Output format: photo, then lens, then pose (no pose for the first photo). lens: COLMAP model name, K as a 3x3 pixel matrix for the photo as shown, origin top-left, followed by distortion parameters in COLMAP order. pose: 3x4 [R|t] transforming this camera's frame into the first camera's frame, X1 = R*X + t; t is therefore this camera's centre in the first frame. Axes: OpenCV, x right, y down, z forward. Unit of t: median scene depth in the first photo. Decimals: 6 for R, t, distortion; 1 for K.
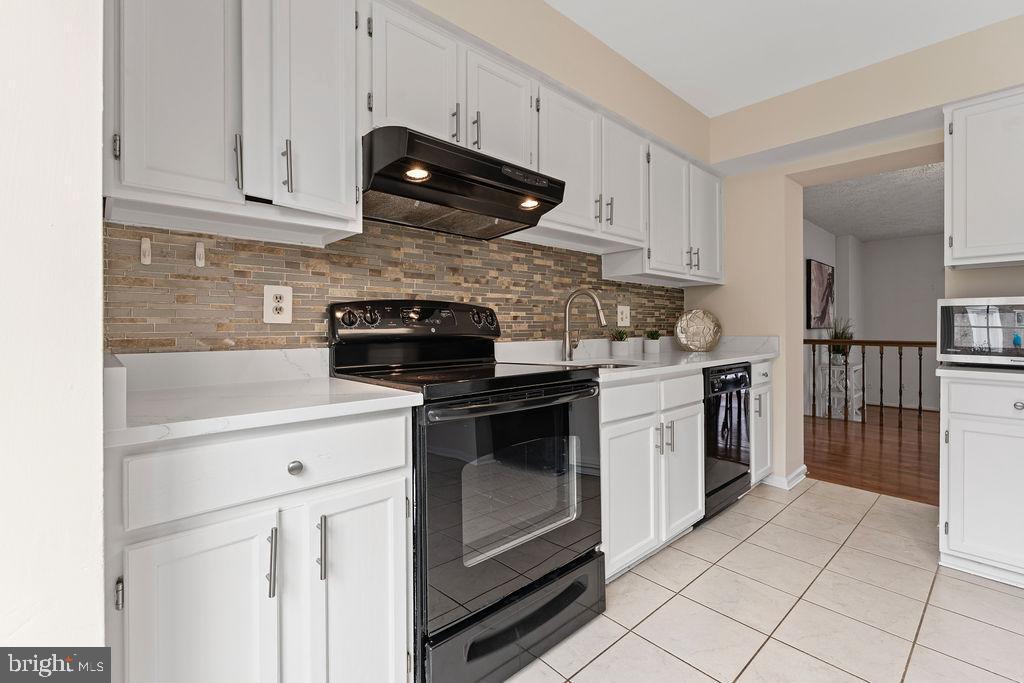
lens RADIAL K [[453.6, 0, 499.7], [0, 453.6, 328.2], [0, 0, 1]] dist [-0.004350, 0.000224]
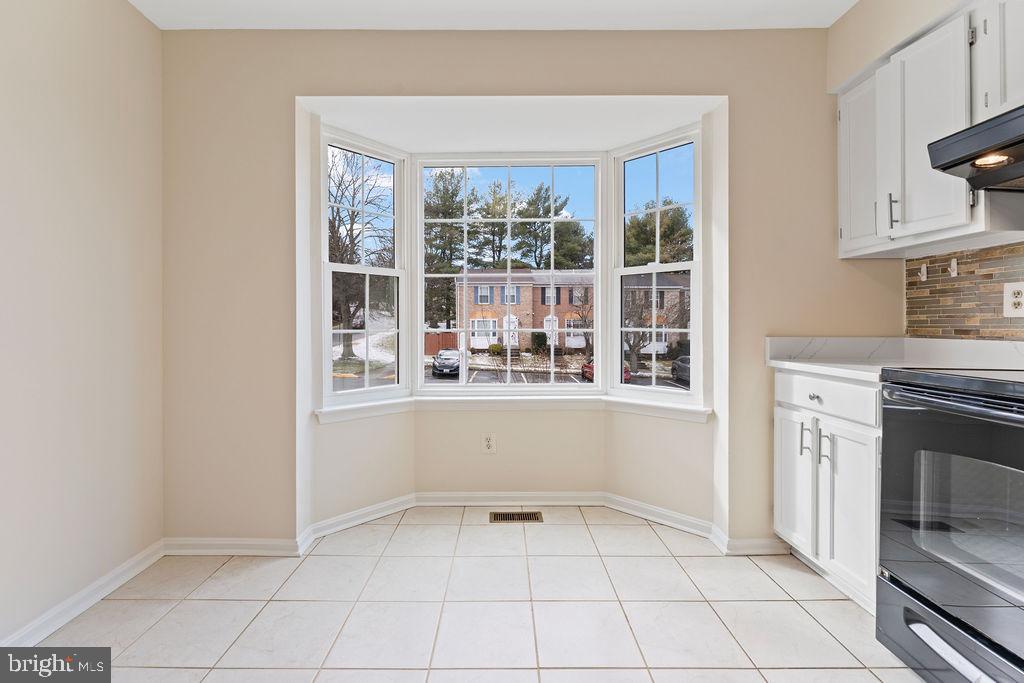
lens RADIAL K [[453.6, 0, 494.9], [0, 453.6, 324.8], [0, 0, 1]] dist [-0.004350, 0.000224]
pose [[-0.663564, 0.003219, -0.748113, 0.752006], [0.002063, 0.999995, 0.002473, 0.001559], [0.748117, 0.000097, -0.663567, 0.517741]]
